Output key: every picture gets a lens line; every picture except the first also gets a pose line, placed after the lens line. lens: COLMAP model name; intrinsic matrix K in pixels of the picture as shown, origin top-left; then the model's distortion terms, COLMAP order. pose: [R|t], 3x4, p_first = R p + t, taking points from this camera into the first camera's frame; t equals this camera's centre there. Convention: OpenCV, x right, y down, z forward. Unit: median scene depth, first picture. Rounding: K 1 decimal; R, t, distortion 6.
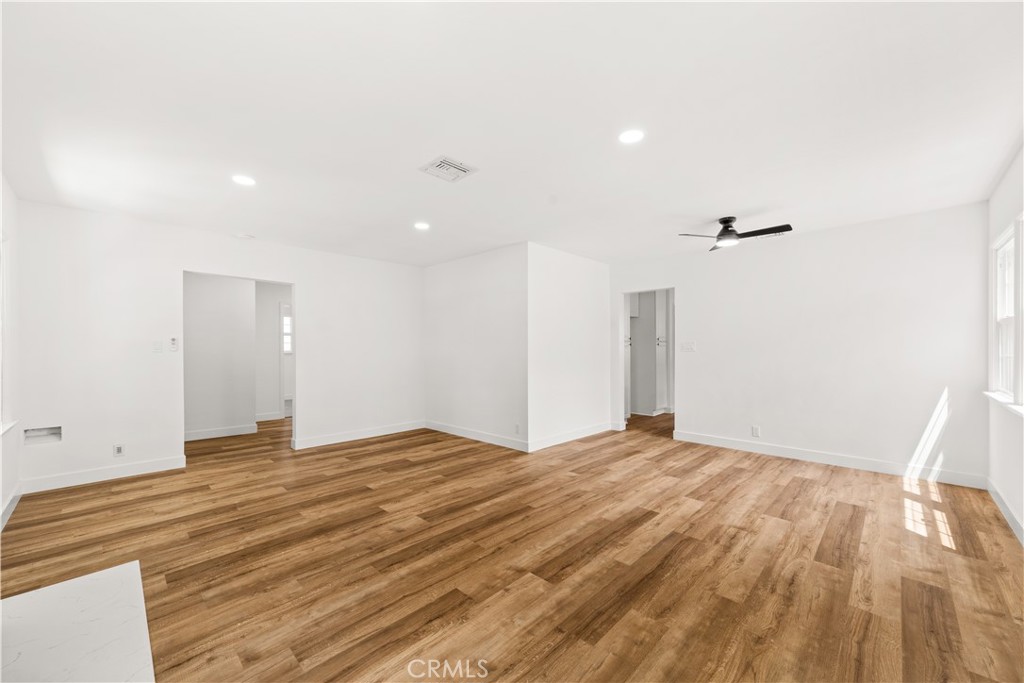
lens RADIAL K [[395.7, 0, 511.9], [0, 395.7, 350.1], [0, 0, 1]] dist [0.000011, 0.000414]
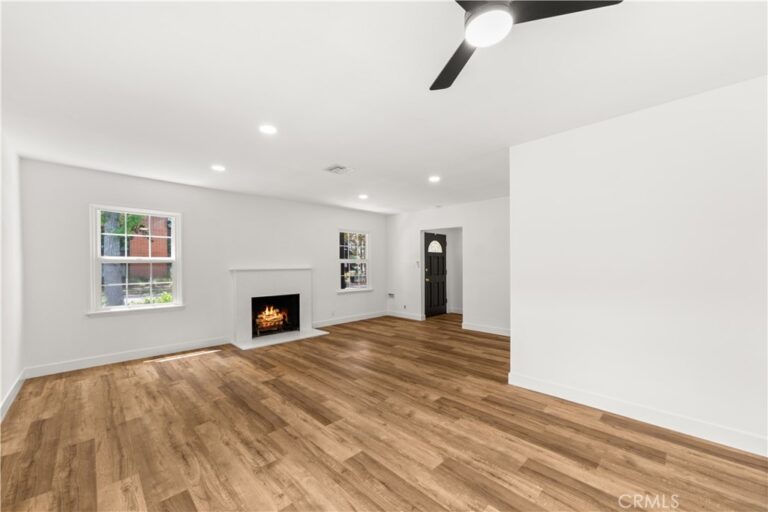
lens RADIAL K [[296.7, 0, 383.9], [0, 296.7, 262.5], [0, 0, 1]] dist [0.000011, 0.000414]
pose [[-0.014677, -0.010413, -0.999838, 1.339581], [-0.001450, 0.999945, -0.010393, -0.017228], [0.999891, 0.001297, -0.014691, 1.341858]]
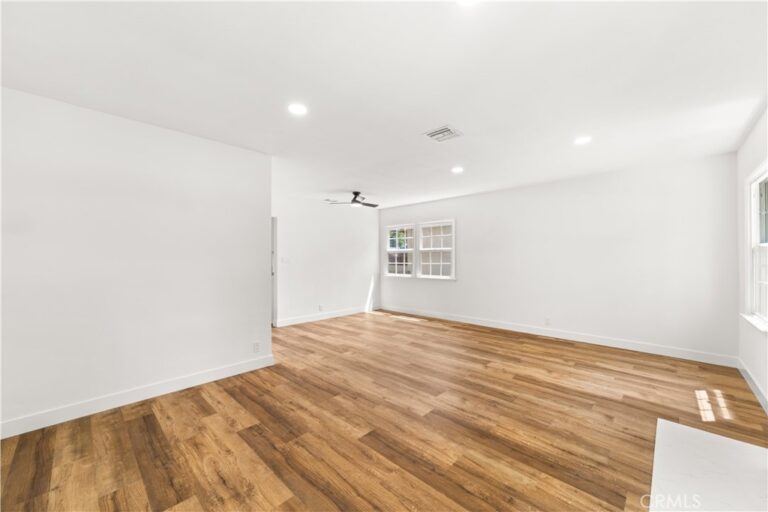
lens RADIAL K [[296.7, 0, 383.9], [0, 296.7, 262.5], [0, 0, 1]] dist [0.000011, 0.000414]
pose [[-0.006395, -0.005448, 0.999965, -1.332636], [0.008716, 0.999947, 0.005504, -0.010599], [-0.999942, 0.008751, -0.006348, 1.329835]]
